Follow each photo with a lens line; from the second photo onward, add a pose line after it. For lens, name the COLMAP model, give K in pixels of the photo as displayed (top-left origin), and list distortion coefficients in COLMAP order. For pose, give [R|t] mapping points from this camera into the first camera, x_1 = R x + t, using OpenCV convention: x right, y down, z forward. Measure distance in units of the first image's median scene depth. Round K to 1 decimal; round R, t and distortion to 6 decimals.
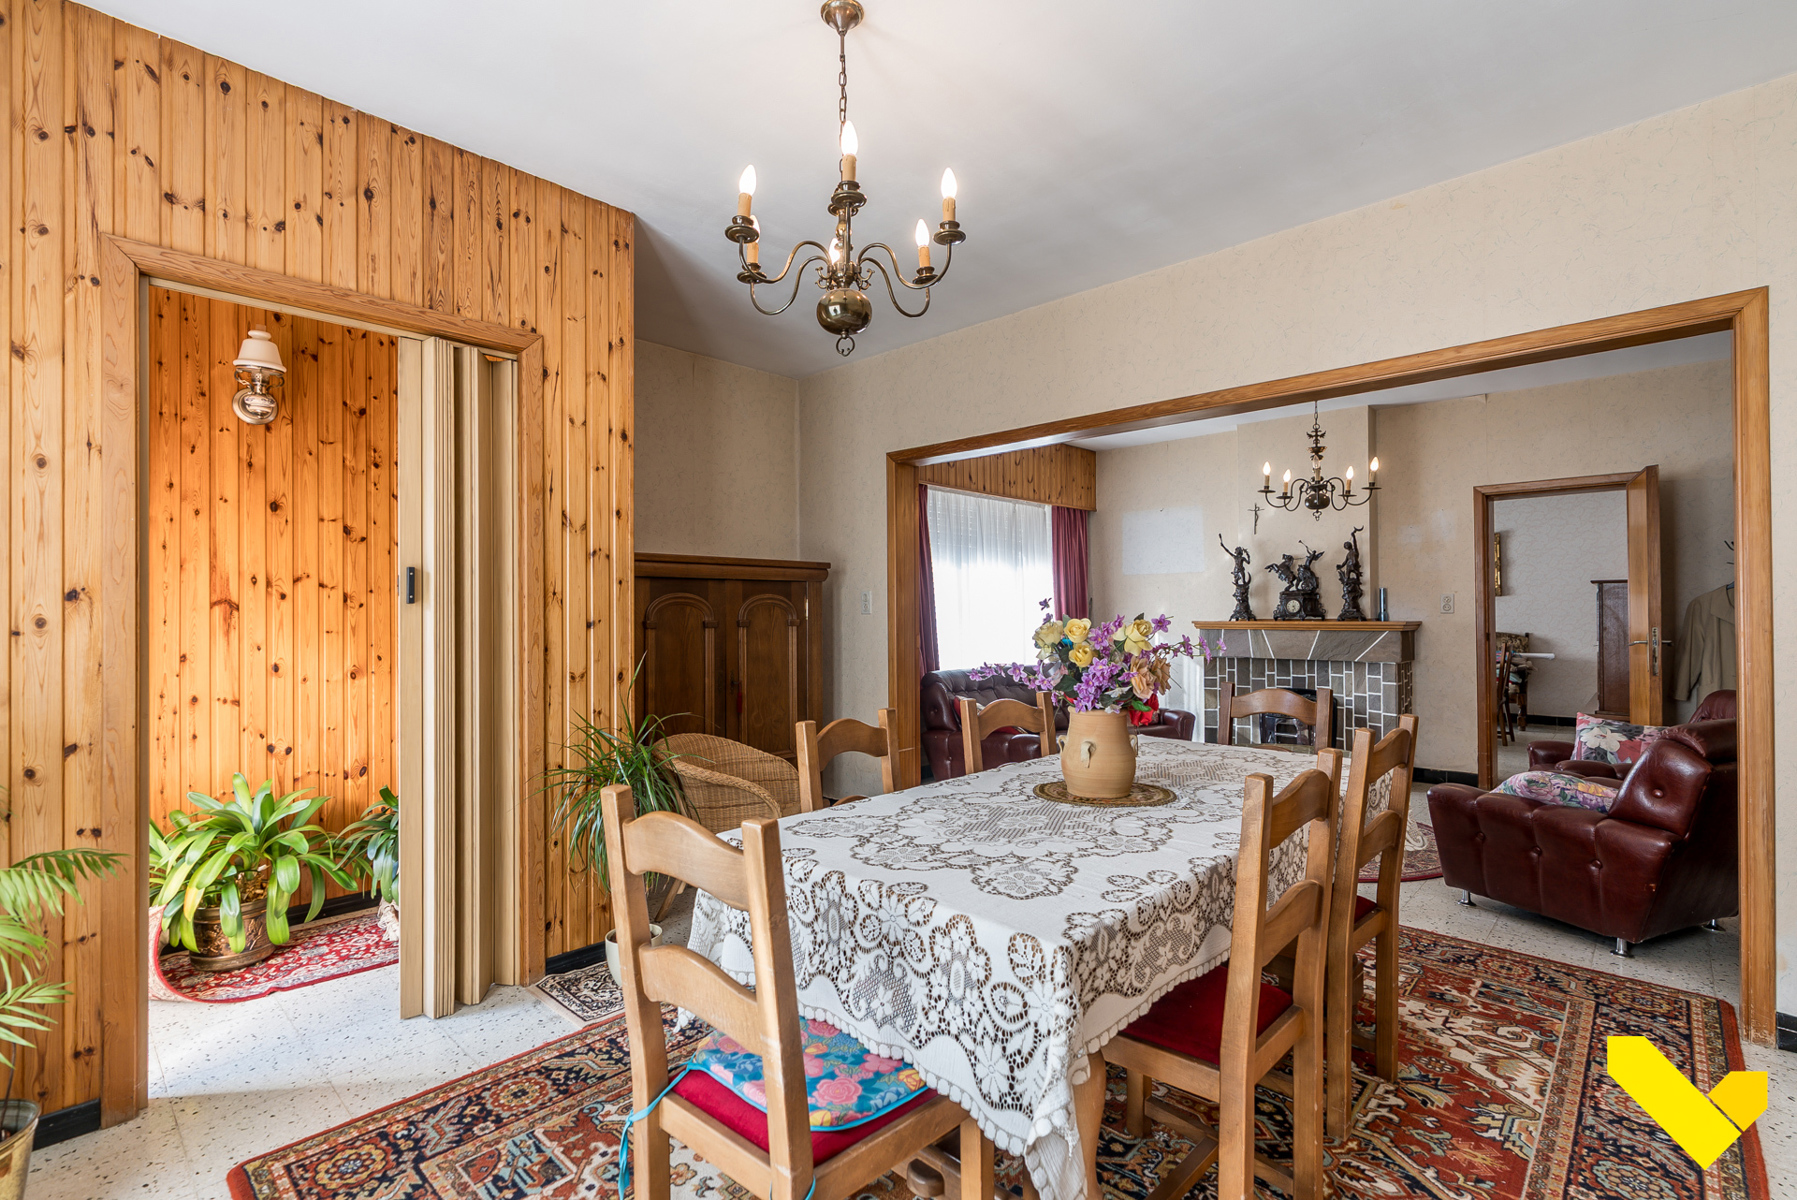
lens RADIAL K [[826.8, 0, 892.0], [0, 826.8, 604.1], [0, 0, 1]] dist [-0.003086, 0.000648]
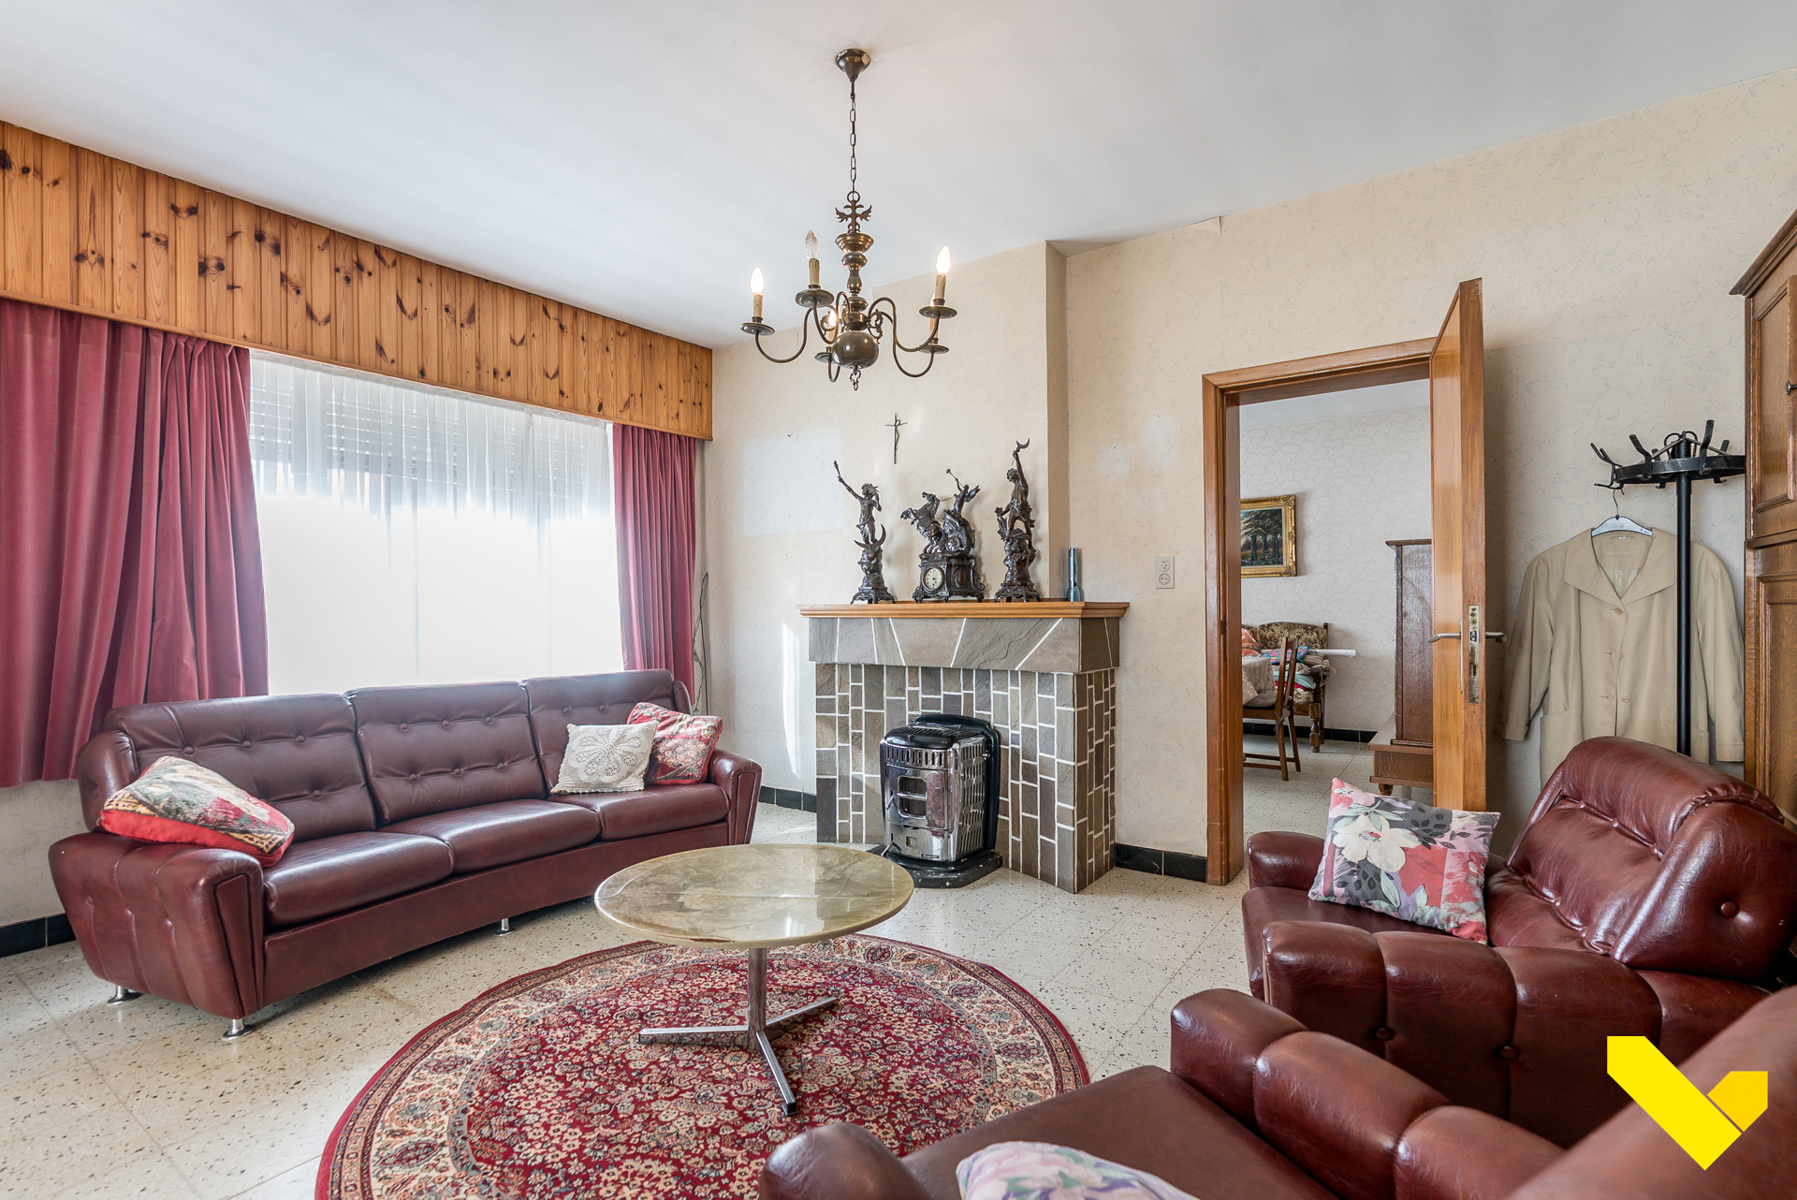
lens RADIAL K [[826.8, 0, 904.6], [0, 826.8, 607.8], [0, 0, 1]] dist [-0.003086, 0.000648]
pose [[0.989455, -0.002816, 0.144814, 0.381967], [0.001573, 0.999961, 0.008697, 0.018887], [-0.144833, -0.008377, 0.989421, 0.414749]]
